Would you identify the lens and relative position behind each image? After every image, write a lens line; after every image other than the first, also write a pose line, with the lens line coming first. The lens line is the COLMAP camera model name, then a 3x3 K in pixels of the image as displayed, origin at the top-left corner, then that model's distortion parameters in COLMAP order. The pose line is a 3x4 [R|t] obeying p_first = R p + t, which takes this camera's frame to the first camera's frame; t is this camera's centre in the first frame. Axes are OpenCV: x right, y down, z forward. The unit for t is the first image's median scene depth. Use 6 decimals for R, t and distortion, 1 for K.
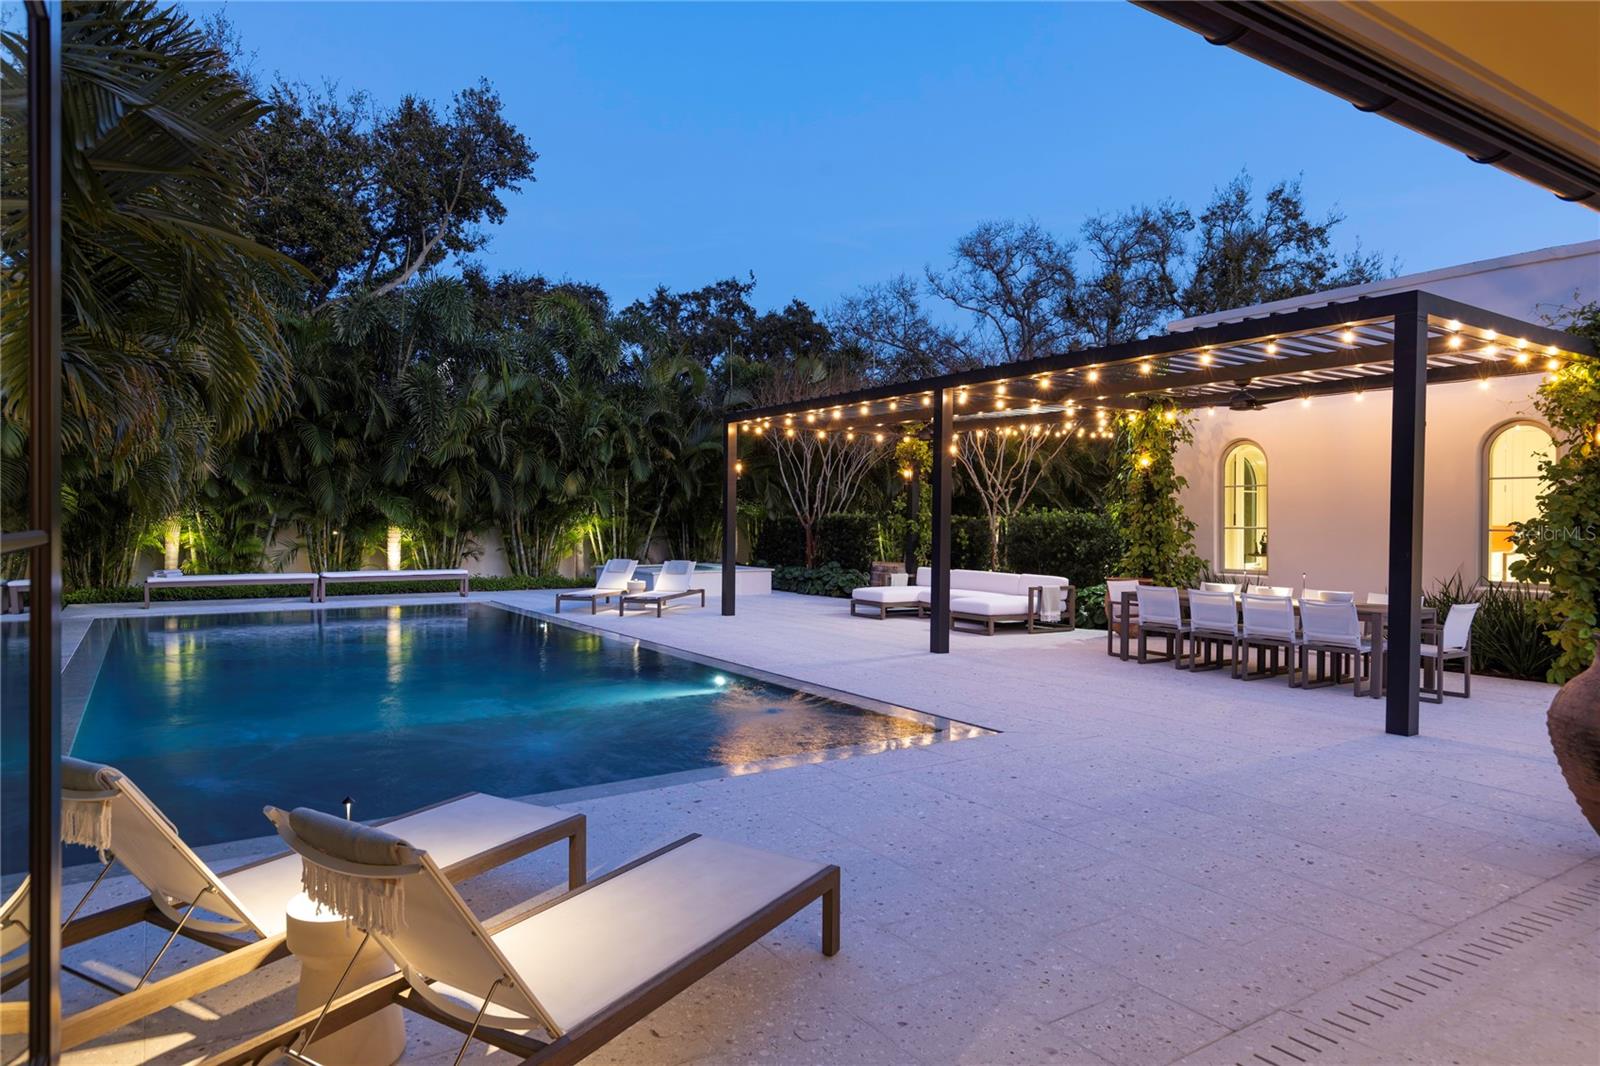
lens RADIAL K [[994.1, 0, 804.1], [0, 994.1, 530.8], [0, 0, 1]] dist [-0.003881, -0.000276]
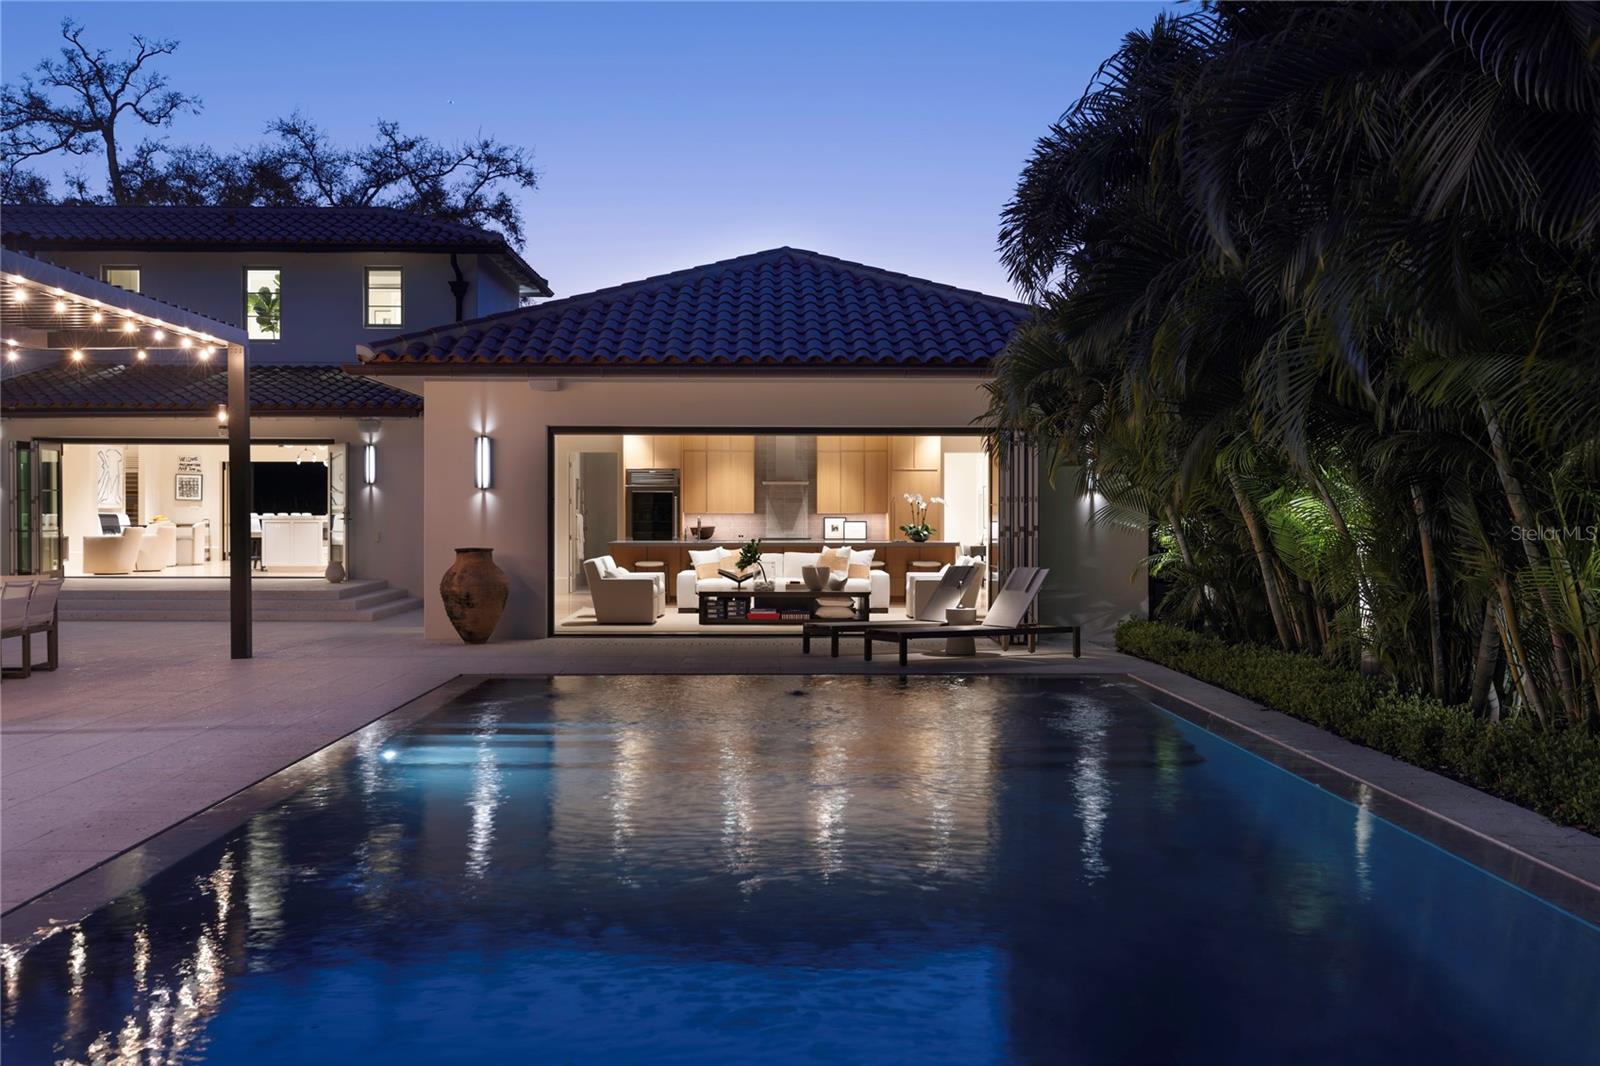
lens RADIAL K [[1529.1, 0, 802.6], [0, 1529.1, 530.0], [0, 0, 1]] dist [0.006007, 0.000000]
pose [[-0.845110, -0.017031, 0.534321, -0.602501], [-0.004708, 0.999691, 0.024417, -0.011528], [-0.534572, 0.018119, -0.844929, 1.156860]]
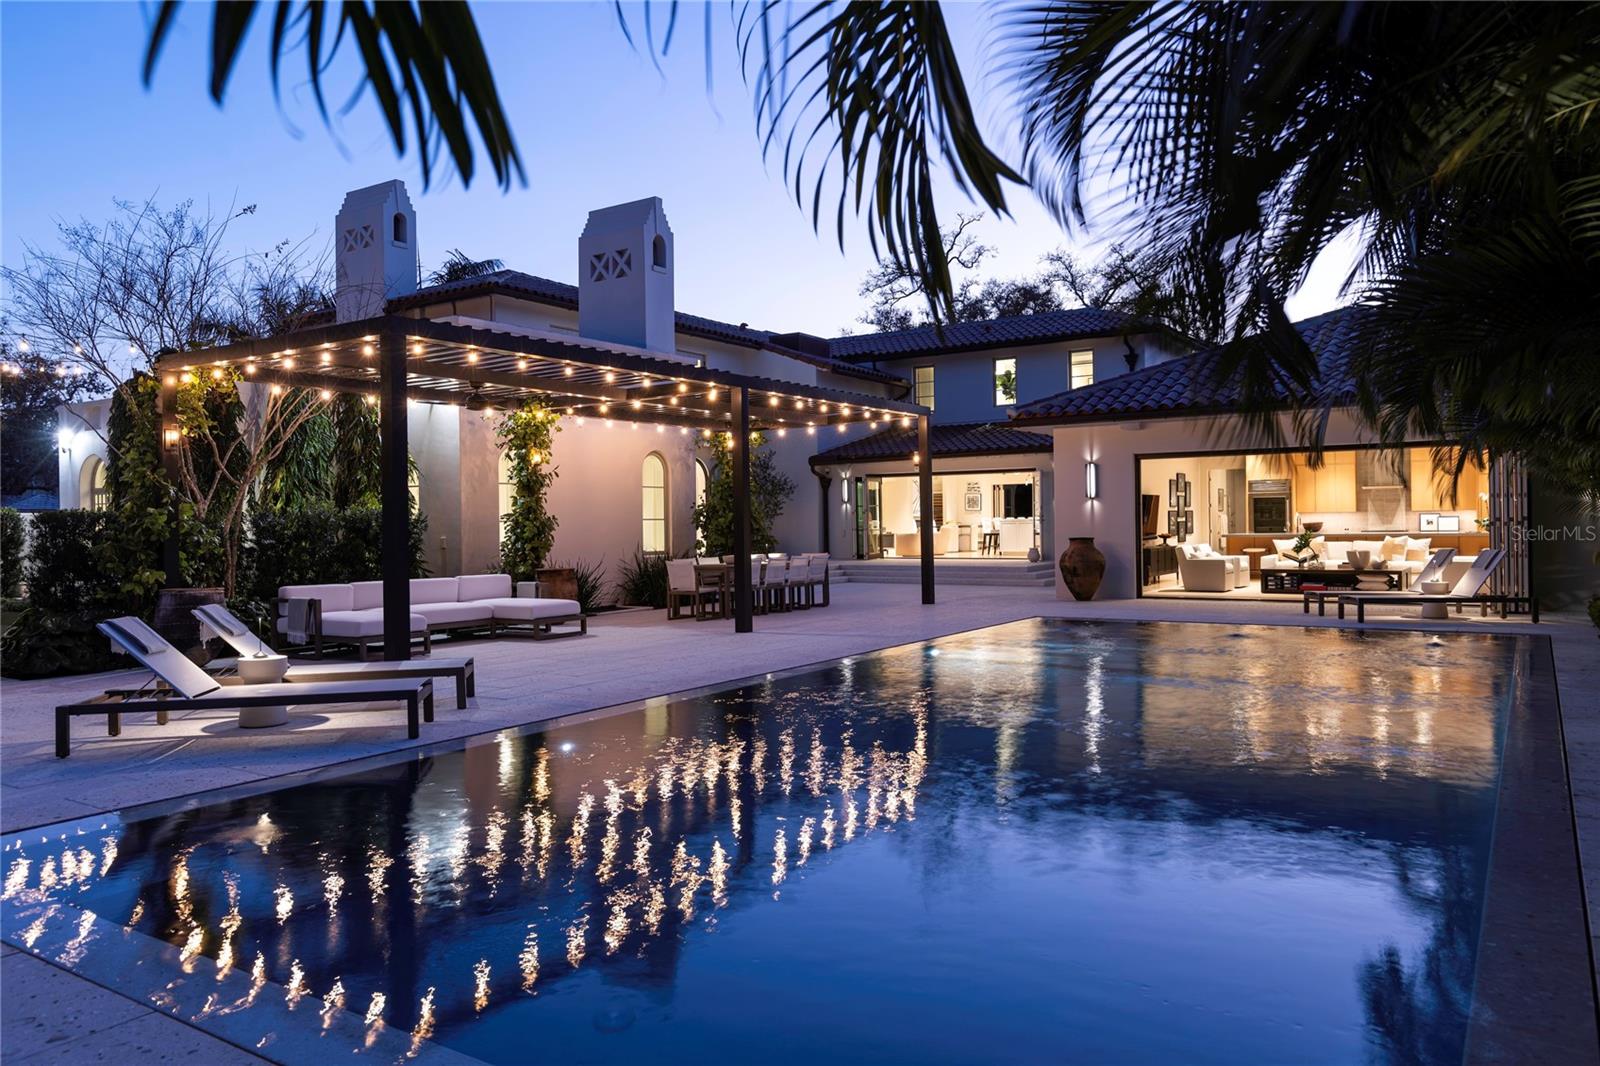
lens RADIAL K [[1130.0, 0, 801.0], [0, 1130.0, 530.4], [0, 0, 1]] dist [0.010639, 0.000996]
pose [[-0.381428, -0.009933, 0.924345, -0.795318], [0.019601, 0.999631, 0.018830, -0.008134], [-0.924191, 0.025300, -0.381093, 1.112005]]
